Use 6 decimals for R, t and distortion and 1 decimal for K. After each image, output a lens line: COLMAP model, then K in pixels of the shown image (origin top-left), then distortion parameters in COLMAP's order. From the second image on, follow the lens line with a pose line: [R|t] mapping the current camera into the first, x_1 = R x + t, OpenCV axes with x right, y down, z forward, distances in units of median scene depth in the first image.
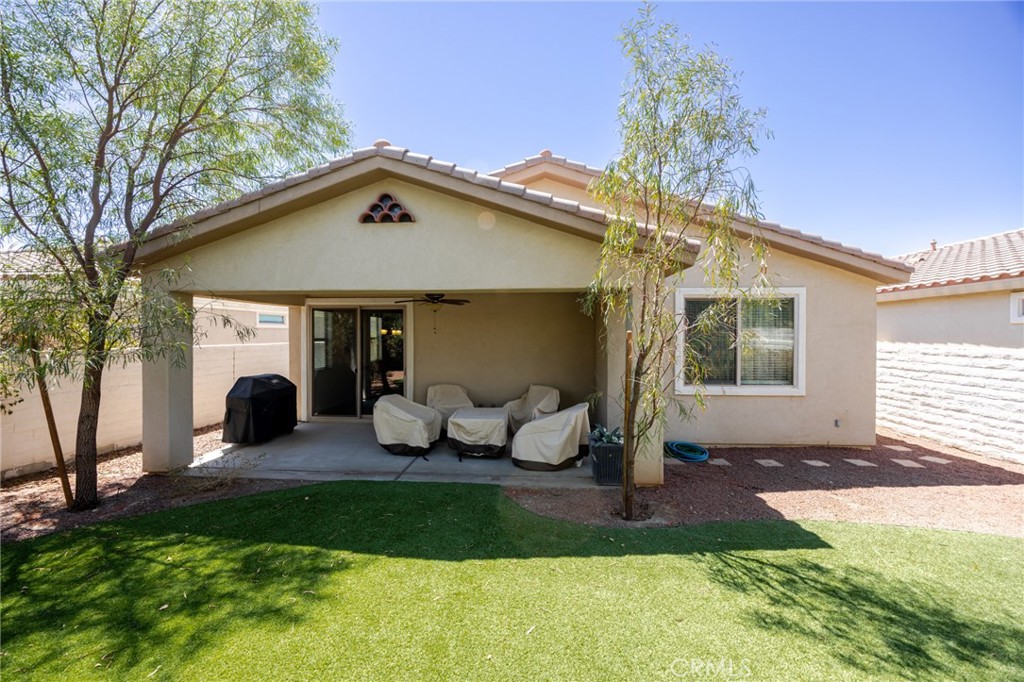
lens RADIAL K [[387.2, 0, 509.8], [0, 387.2, 336.8], [0, 0, 1]] dist [-0.002312, 0.000277]
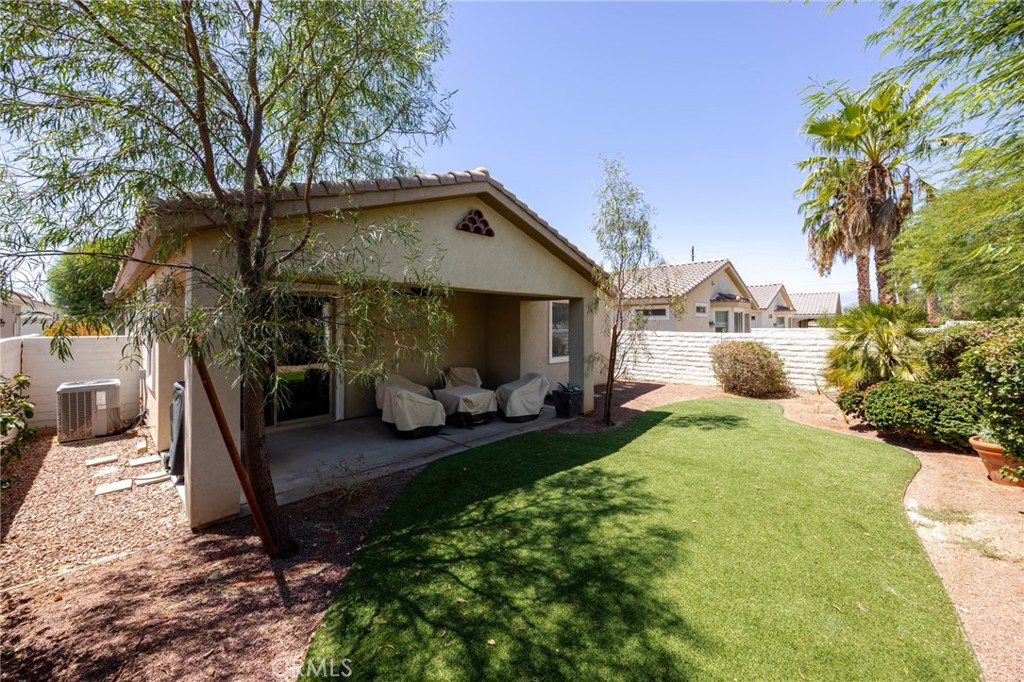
lens RADIAL K [[387.2, 0, 509.8], [0, 387.2, 336.8], [0, 0, 1]] dist [-0.002312, 0.000277]
pose [[0.652691, -0.027224, 0.757135, -1.182936], [0.004590, 0.999478, 0.031981, -0.013729], [-0.757610, -0.017398, 0.652476, 0.131807]]
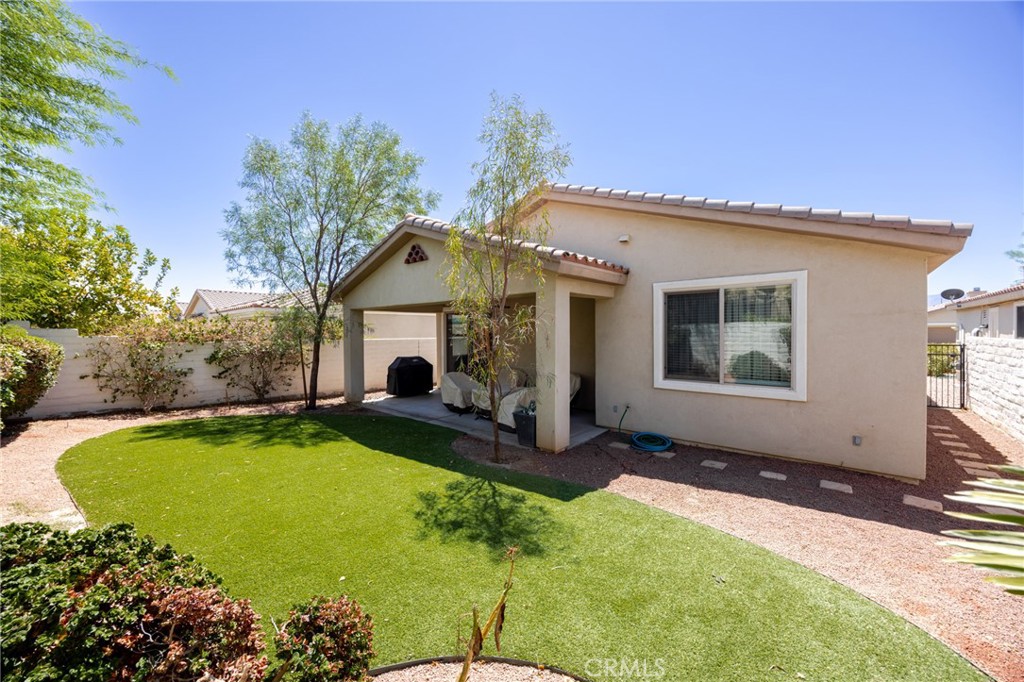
lens RADIAL K [[387.2, 0, 509.8], [0, 387.2, 336.8], [0, 0, 1]] dist [-0.002312, 0.000277]
pose [[0.791930, 0.002982, -0.610605, 1.011993], [0.000531, 0.999984, 0.005573, 0.011442], [0.610612, -0.004738, 0.791916, -0.057796]]
